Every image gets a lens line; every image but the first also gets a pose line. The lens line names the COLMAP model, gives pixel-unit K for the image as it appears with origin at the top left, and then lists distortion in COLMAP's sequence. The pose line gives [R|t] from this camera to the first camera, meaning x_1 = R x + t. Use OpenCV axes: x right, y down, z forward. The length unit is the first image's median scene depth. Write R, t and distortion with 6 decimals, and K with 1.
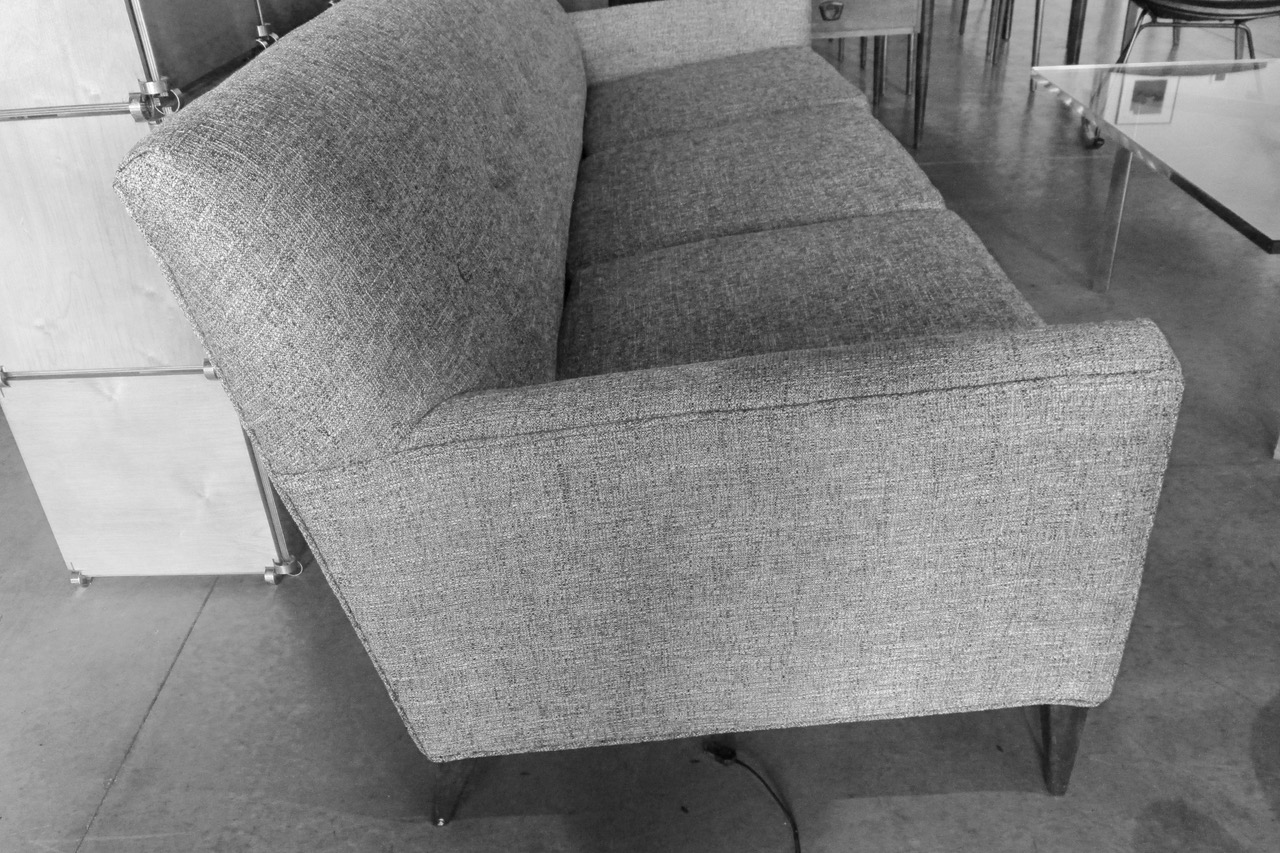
lens RADIAL K [[1069.6, 0, 636.0], [0, 1069.6, 426.6], [0, 0, 1]] dist [-0.037416, 0.001050]
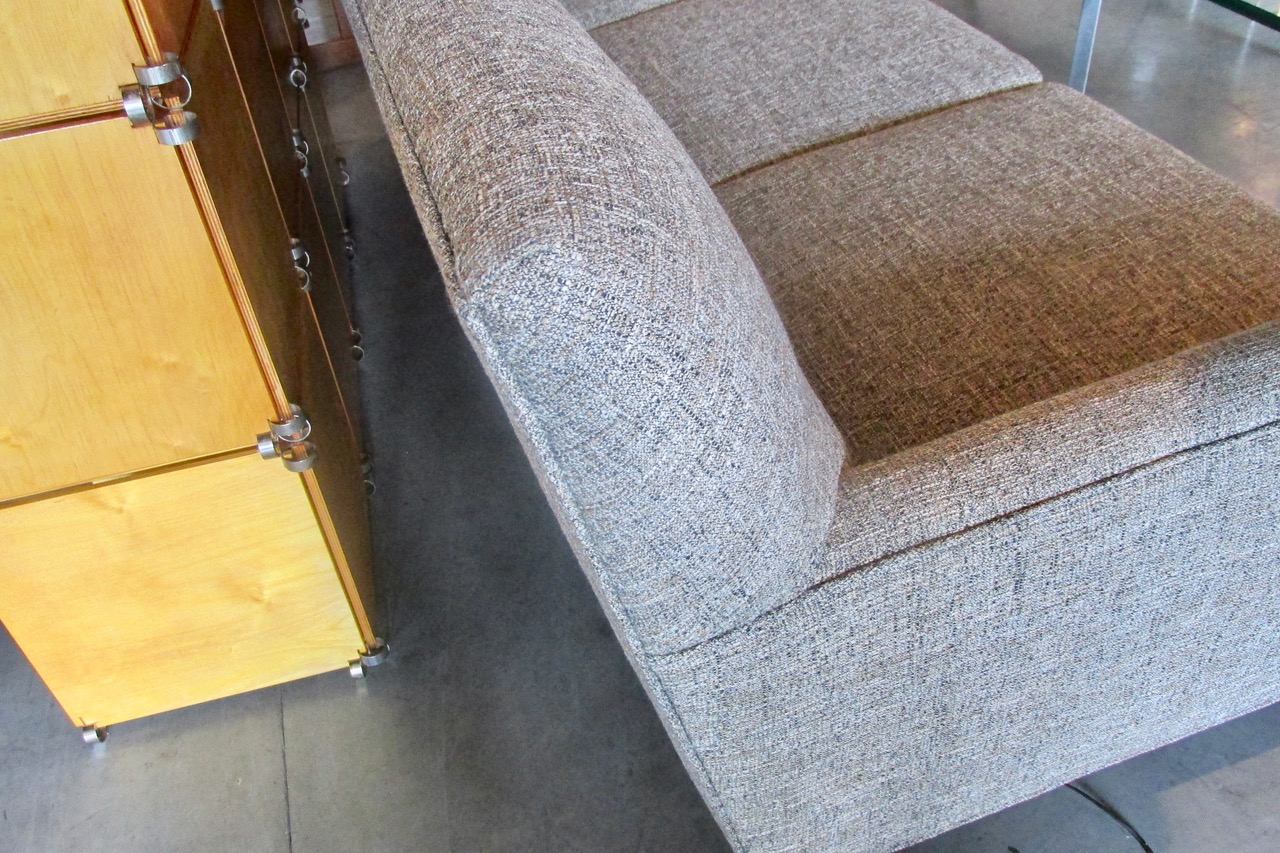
lens RADIAL K [[1069.6, 0, 642.4], [0, 1069.6, 432.6], [0, 0, 1]] dist [-0.037416, 0.001050]
pose [[0.957016, -0.199596, 0.210431, -0.341325], [0.167120, 0.972476, 0.162364, -0.155395], [-0.237046, -0.120218, 0.964032, 0.262929]]
